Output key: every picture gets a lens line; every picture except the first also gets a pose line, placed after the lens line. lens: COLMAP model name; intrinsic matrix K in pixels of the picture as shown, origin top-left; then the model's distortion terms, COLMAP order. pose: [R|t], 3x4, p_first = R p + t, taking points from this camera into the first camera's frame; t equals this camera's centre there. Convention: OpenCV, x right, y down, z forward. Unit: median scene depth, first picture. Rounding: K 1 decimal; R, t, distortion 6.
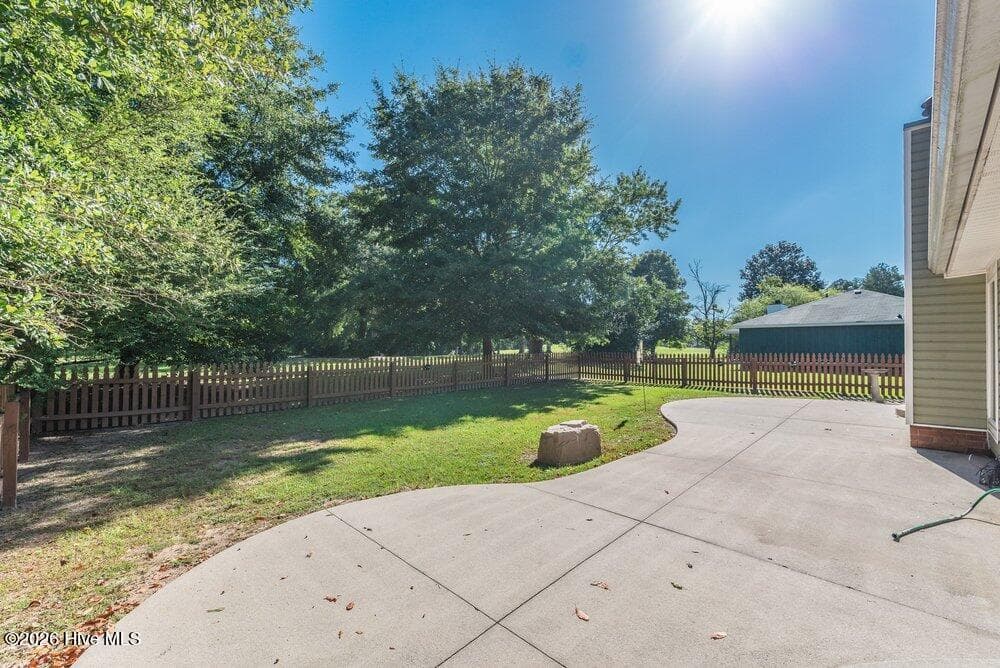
lens RADIAL K [[435.8, 0, 513.6], [0, 435.8, 336.1], [0, 0, 1]] dist [-0.000164, -0.000027]
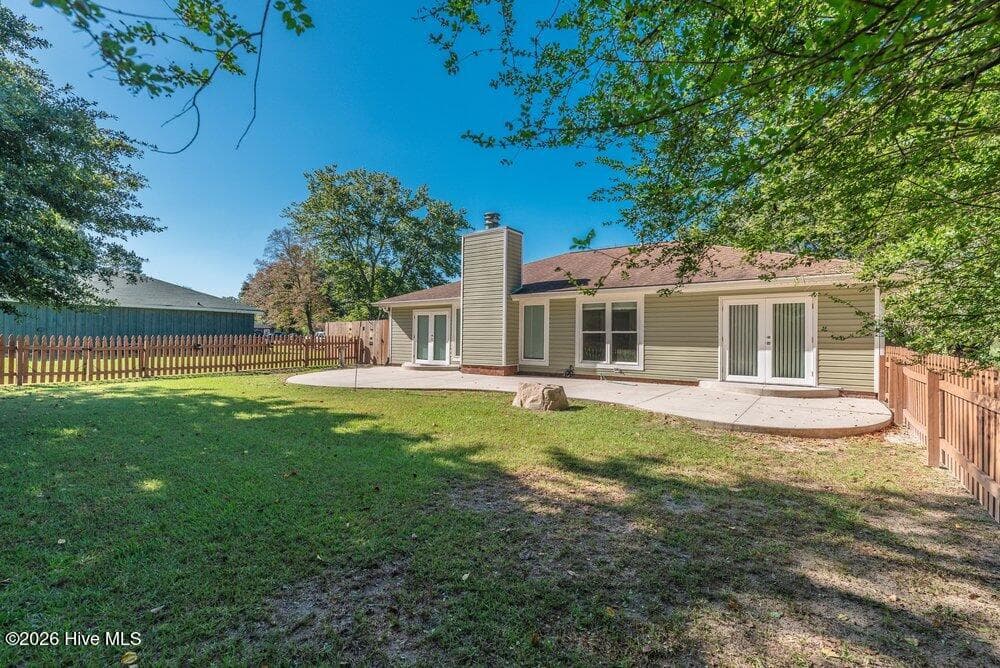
lens RADIAL K [[435.8, 0, 513.6], [0, 435.8, 336.1], [0, 0, 1]] dist [-0.000164, -0.000027]
pose [[-0.173349, -0.003855, 0.984853, -0.406894], [-0.025180, 0.999683, -0.000519, 0.022866], [-0.984539, -0.024889, -0.173391, 0.452966]]
